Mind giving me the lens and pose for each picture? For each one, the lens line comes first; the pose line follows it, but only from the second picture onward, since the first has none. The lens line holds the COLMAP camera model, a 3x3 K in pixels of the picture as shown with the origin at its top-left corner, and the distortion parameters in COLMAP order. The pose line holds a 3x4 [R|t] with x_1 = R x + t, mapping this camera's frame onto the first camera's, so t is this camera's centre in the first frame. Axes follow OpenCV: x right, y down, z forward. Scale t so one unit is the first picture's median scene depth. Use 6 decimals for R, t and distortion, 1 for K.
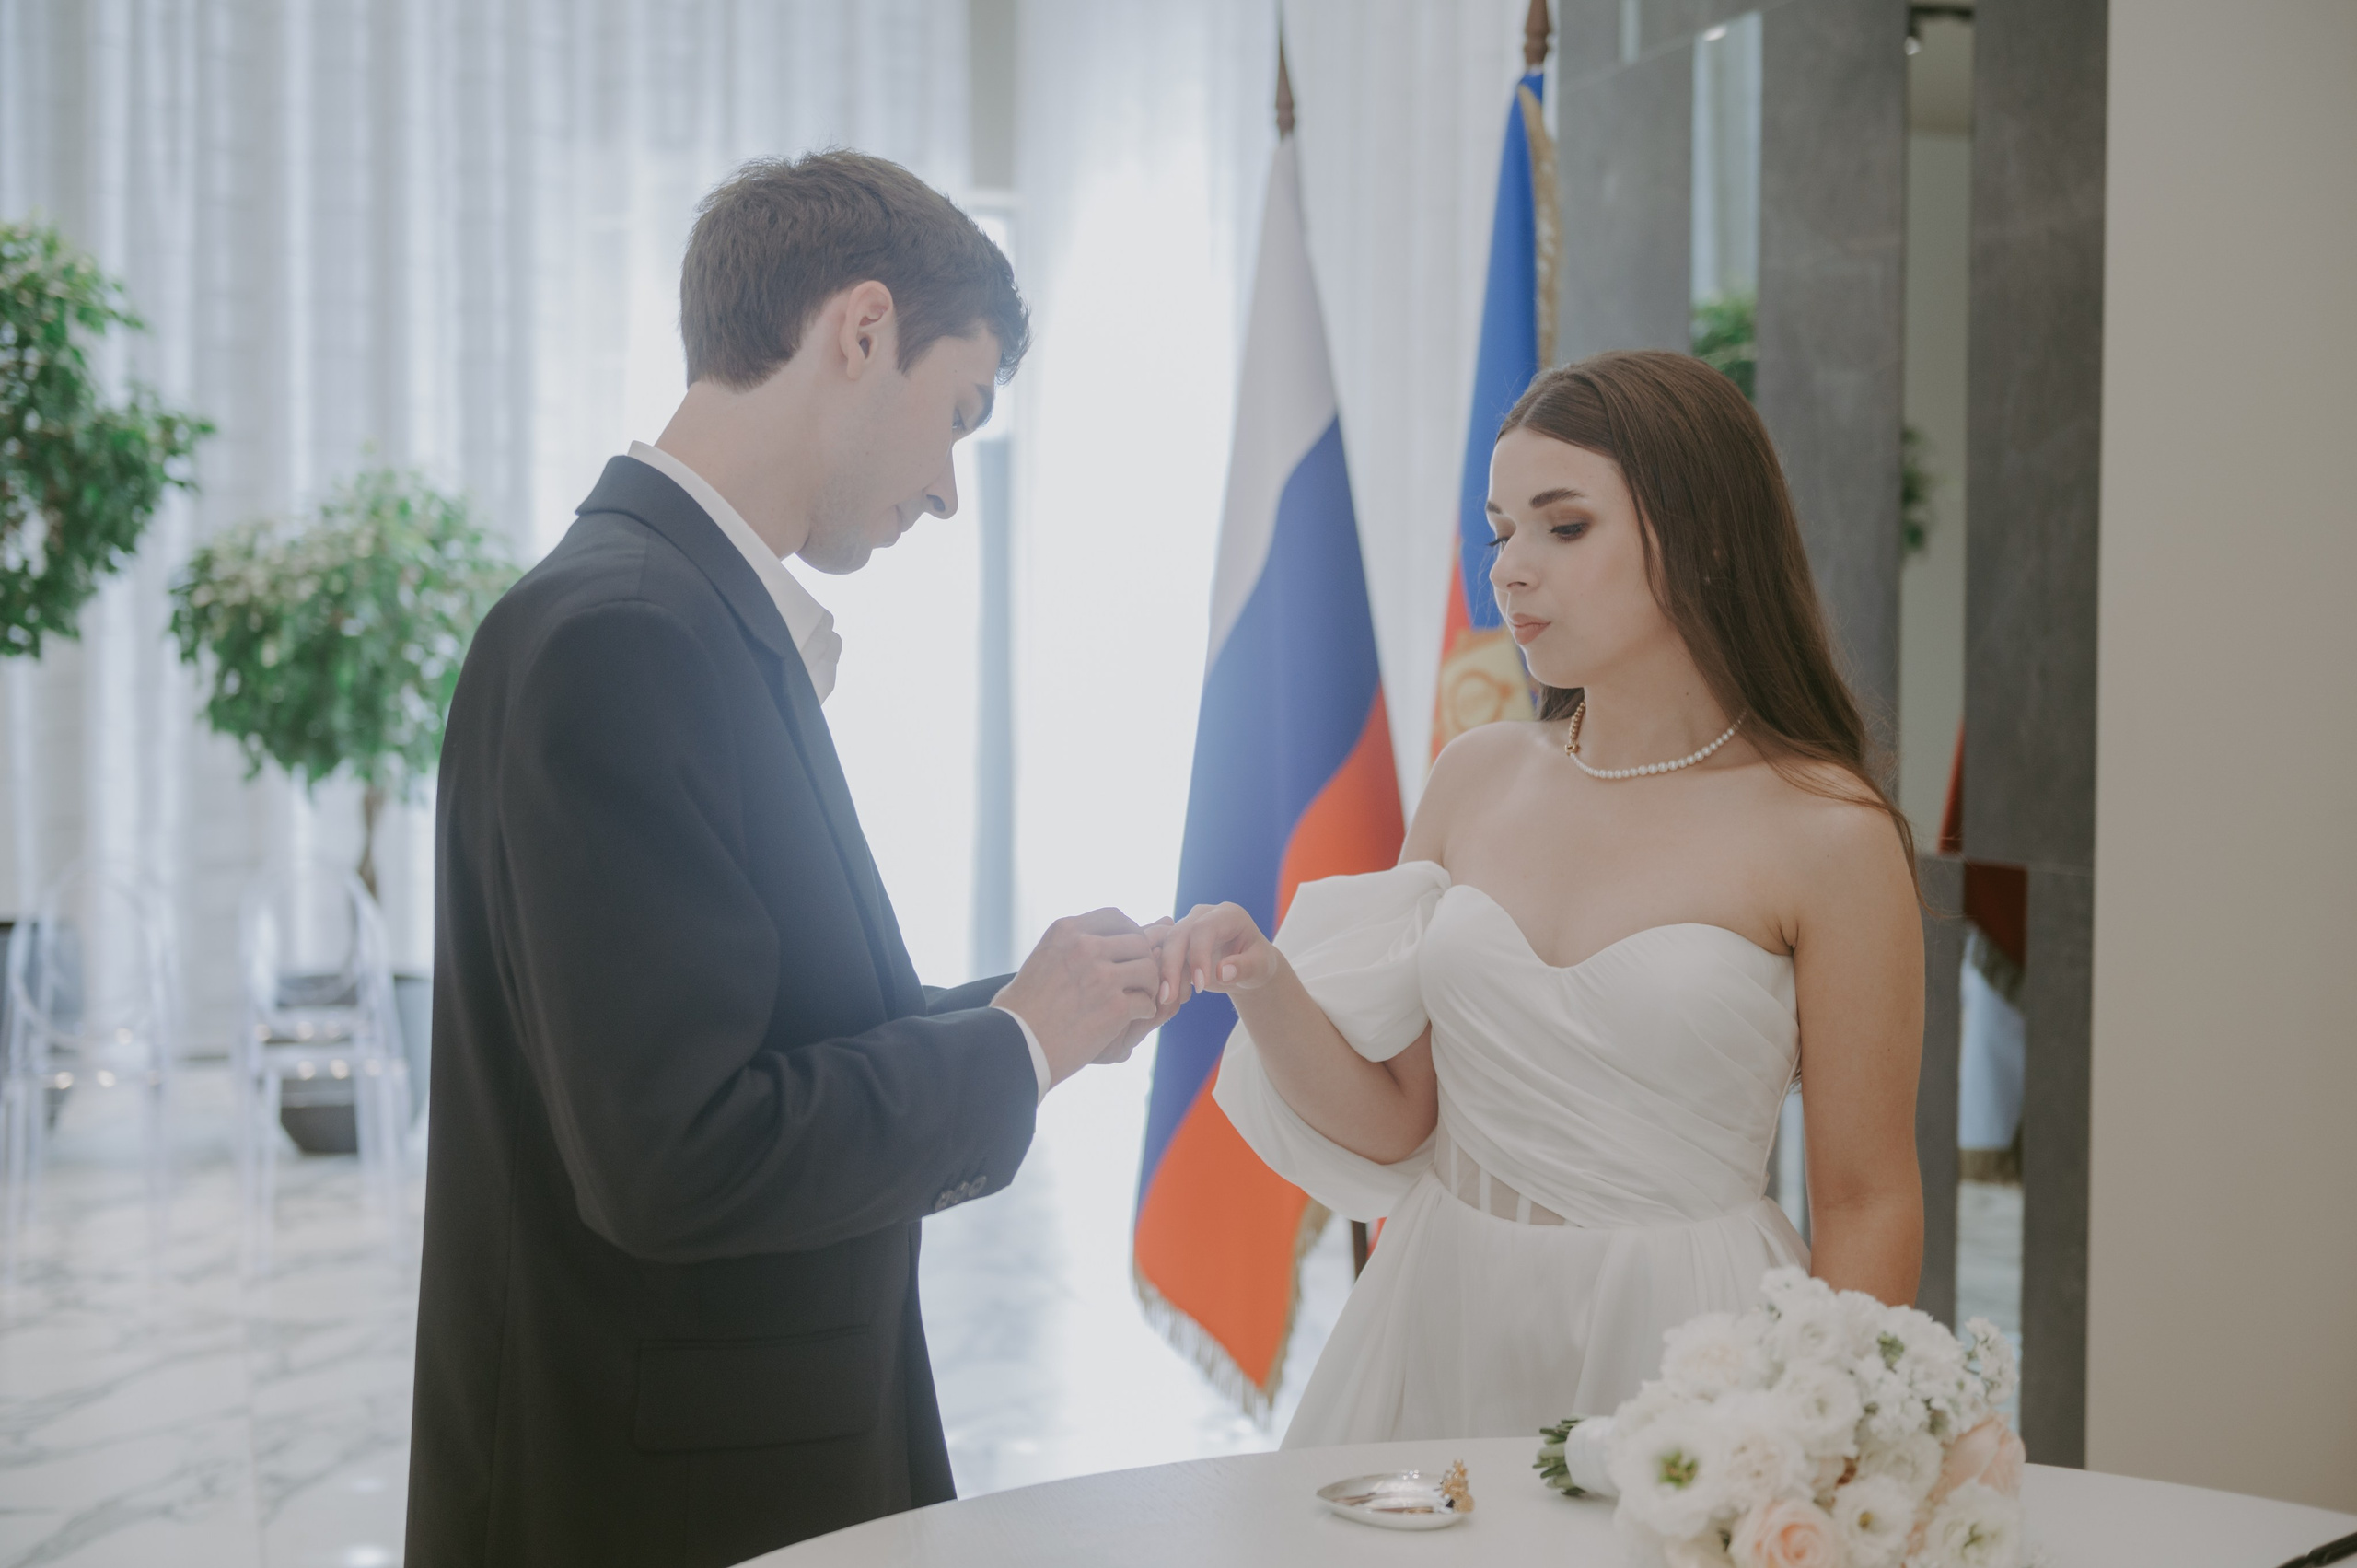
lens RADIAL K [[3119.2, 0, 1204.1], [0, 3119.2, 795.4], [0, 0, 1]] dist [-0.003734, 0.007787]
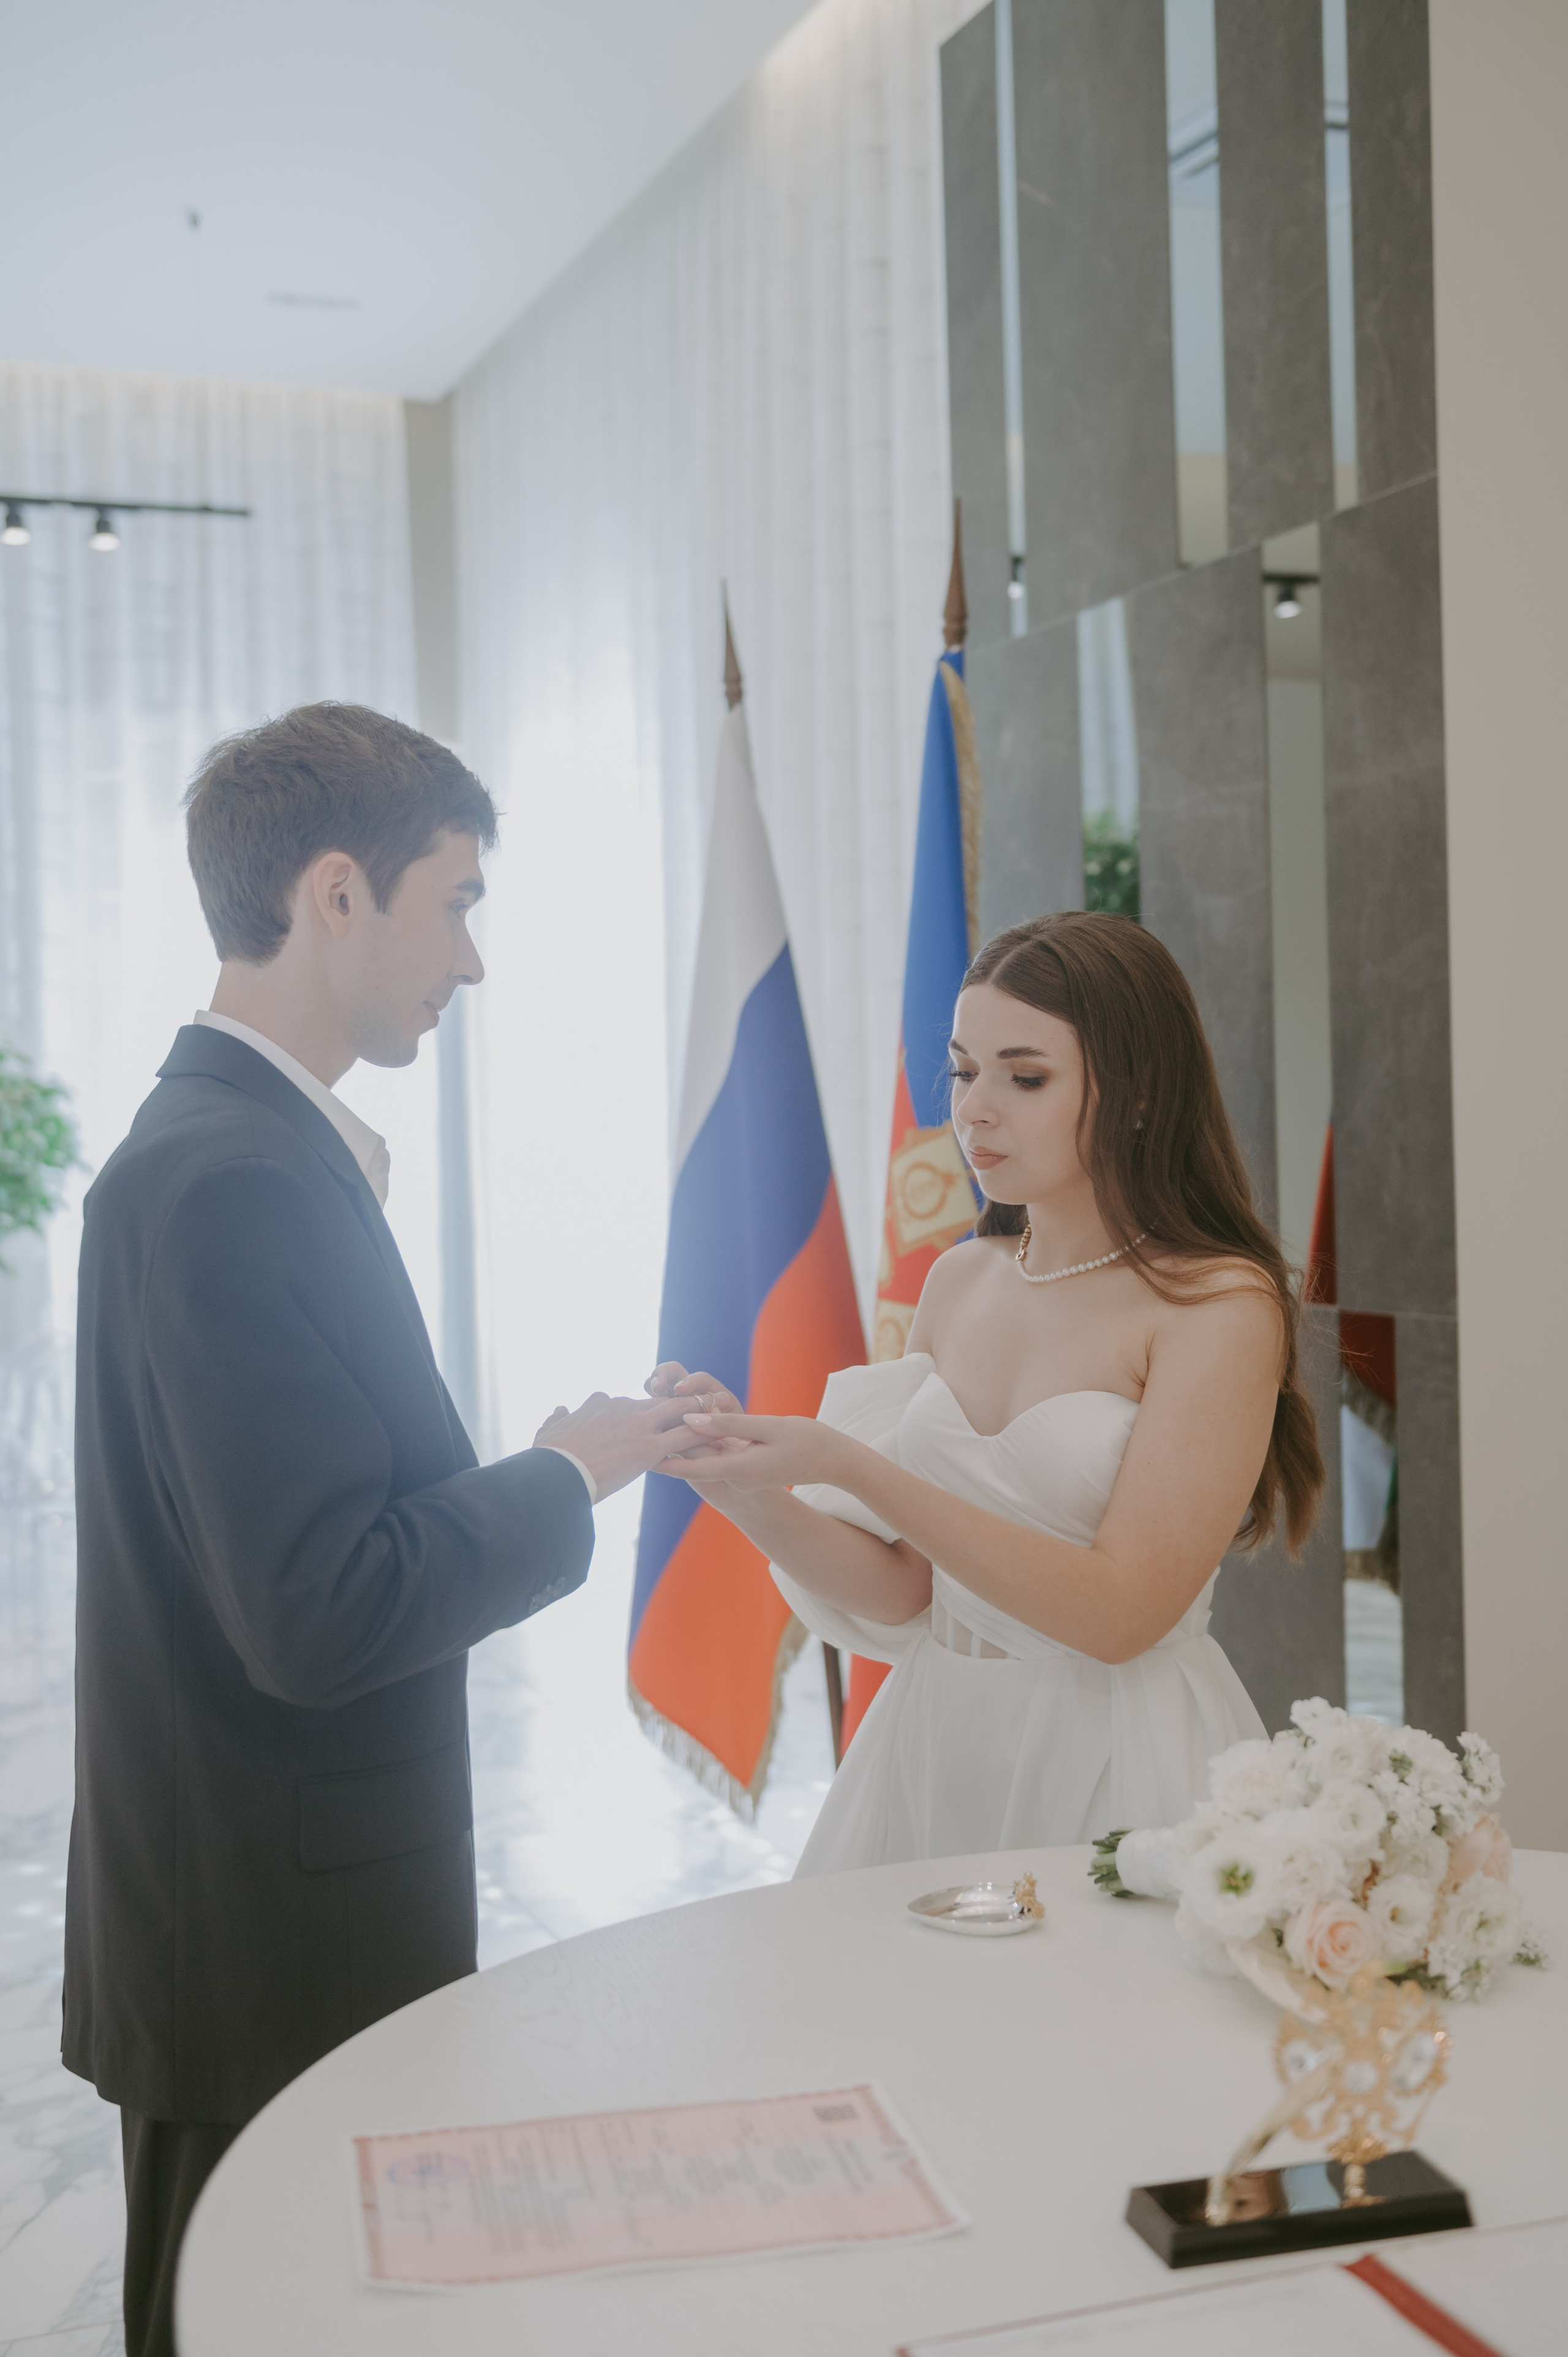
lens RADIAL K [[2704.0, 0, 784.0], [0, 2704.0, 1178.5], [0, 0, 1]] dist [-0.002954, -0.013764]
pose [[0.997178, -0.031682, 0.068058, -0.026116], [0.033311, 0.999182, -0.022934, -0.009902], [-0.067275, 0.025137, 0.997418, -0.003586]]
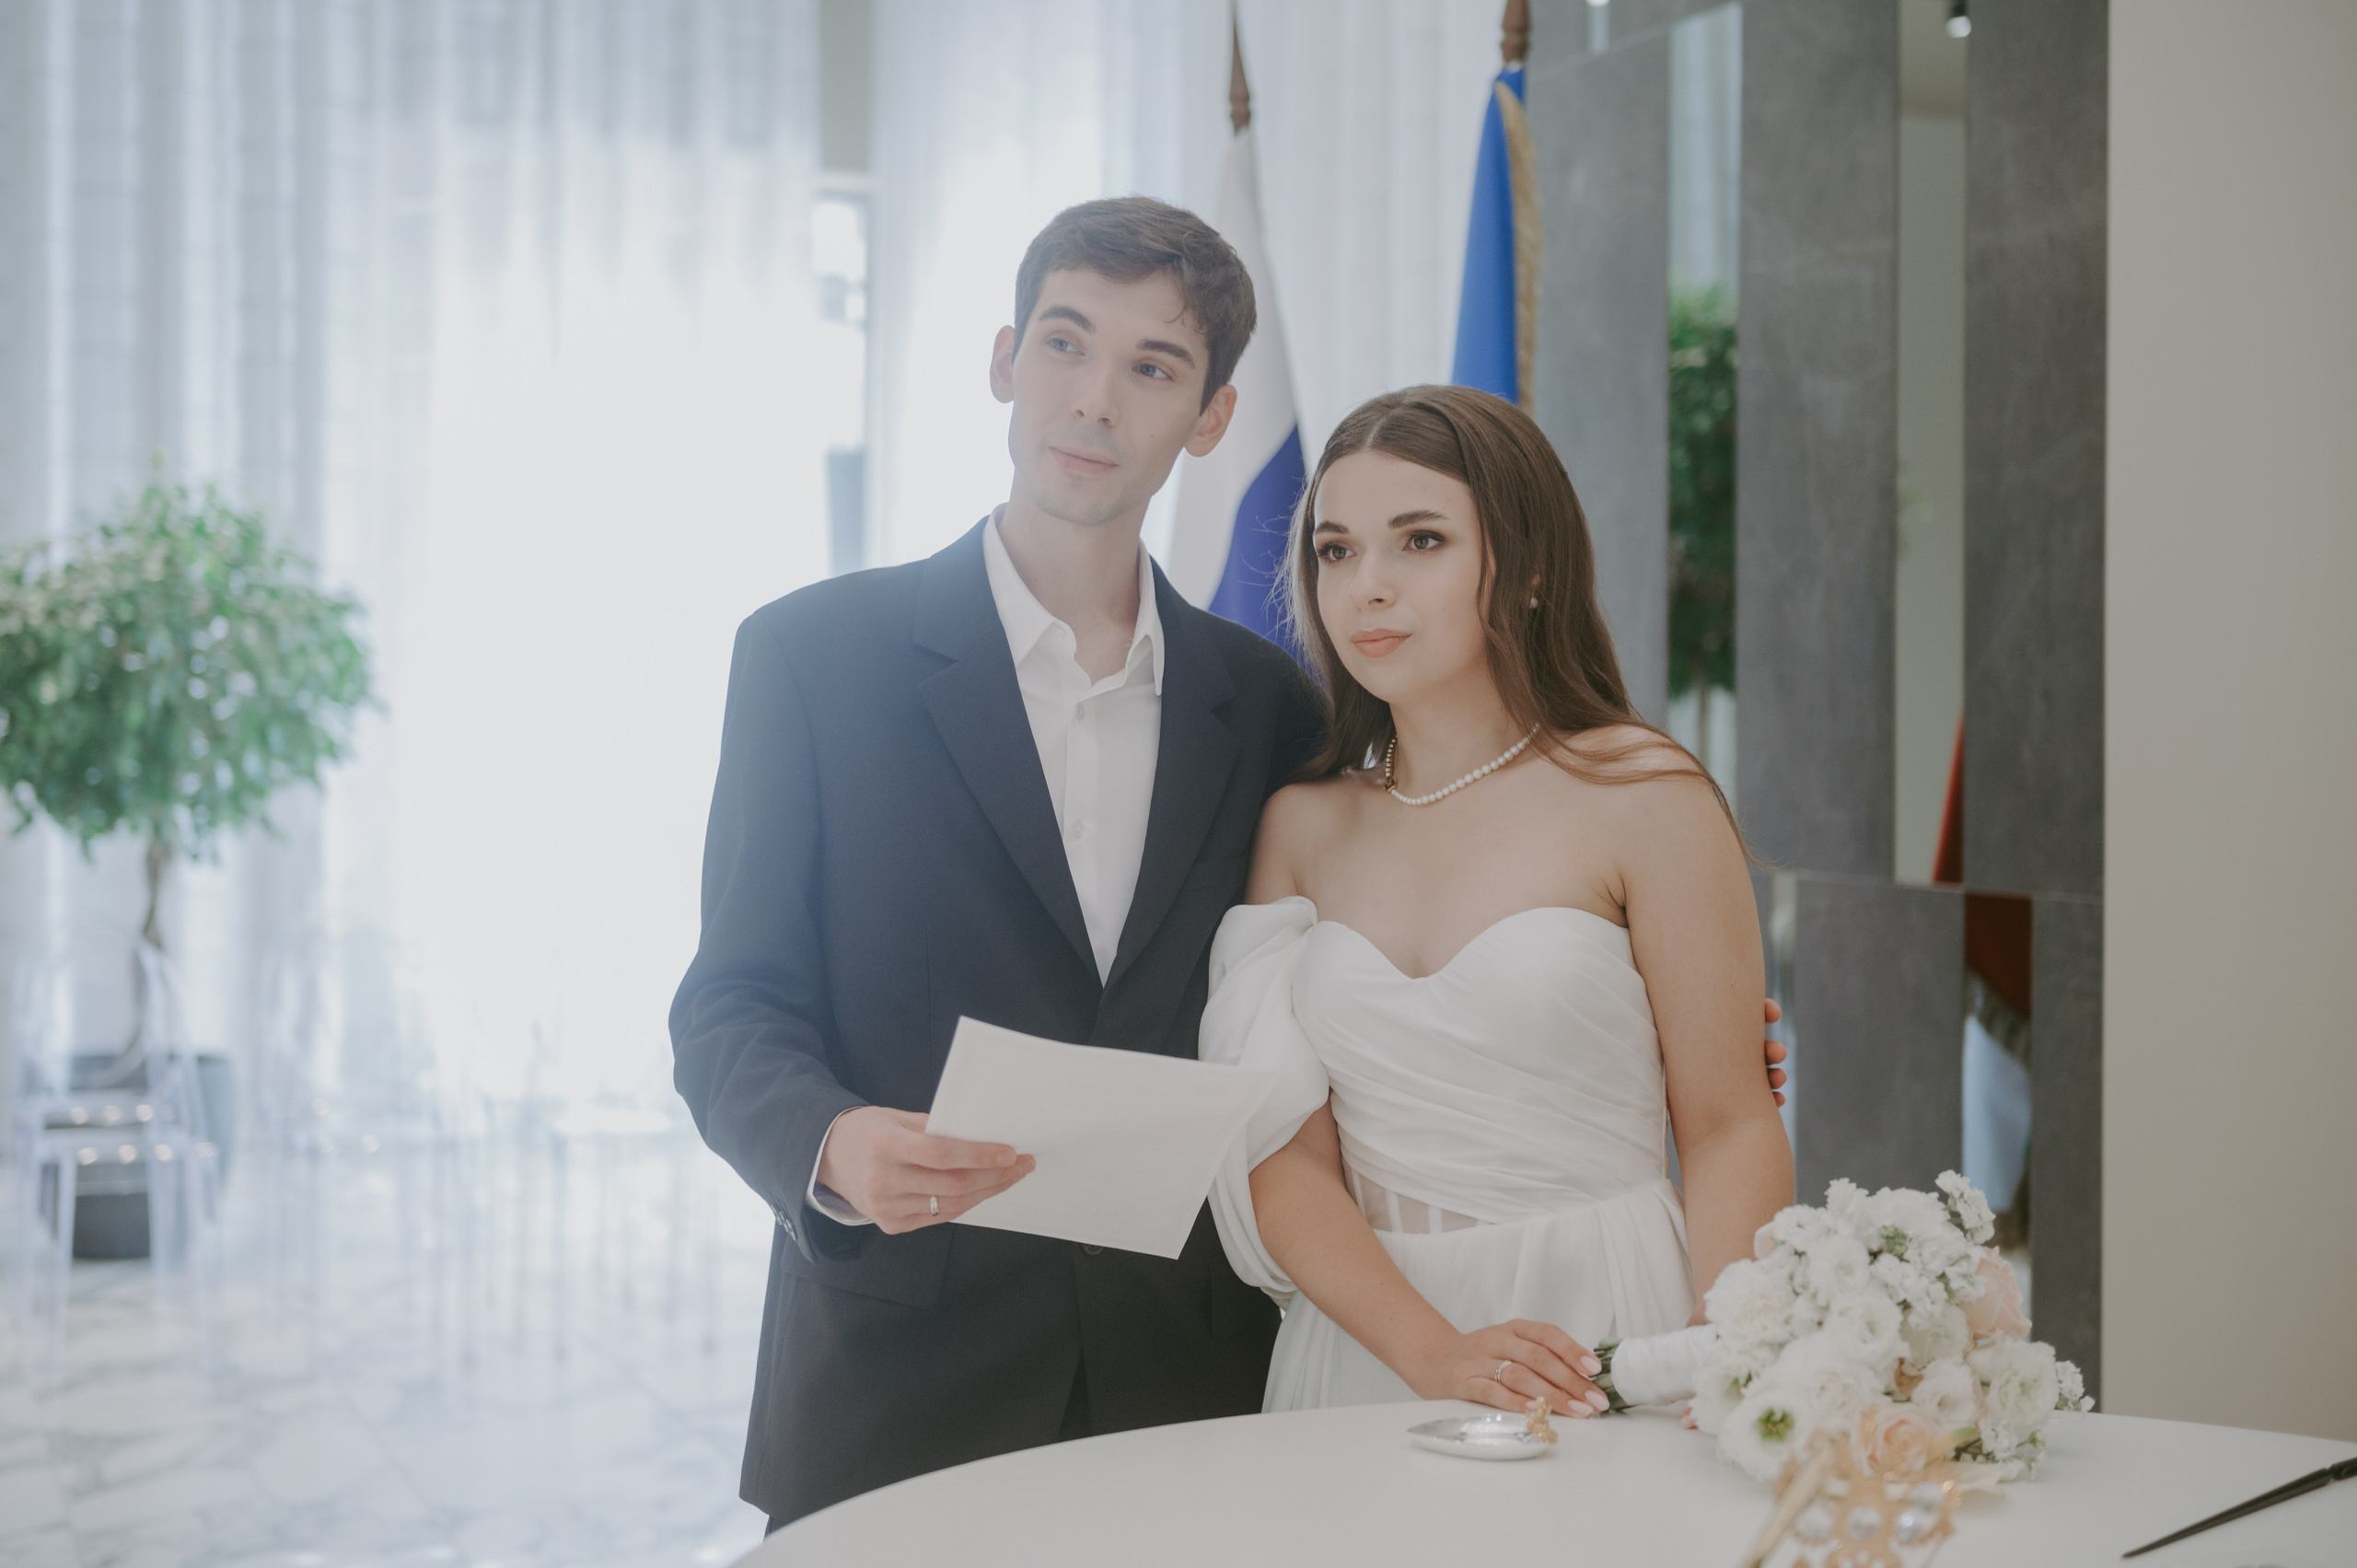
lens RADIAL K [[3720.2, 0, 1147.6], [0, 3720.2, 751.6], [0, 0, 1]] dist [0.011978, 0.022346]
pose [[0.999388, -0.000483, 0.034974, -0.036500], [0.001675, 0.999418, -0.034070, 0.012935], [-0.034937, 0.034108, 0.998807, -0.103391]]
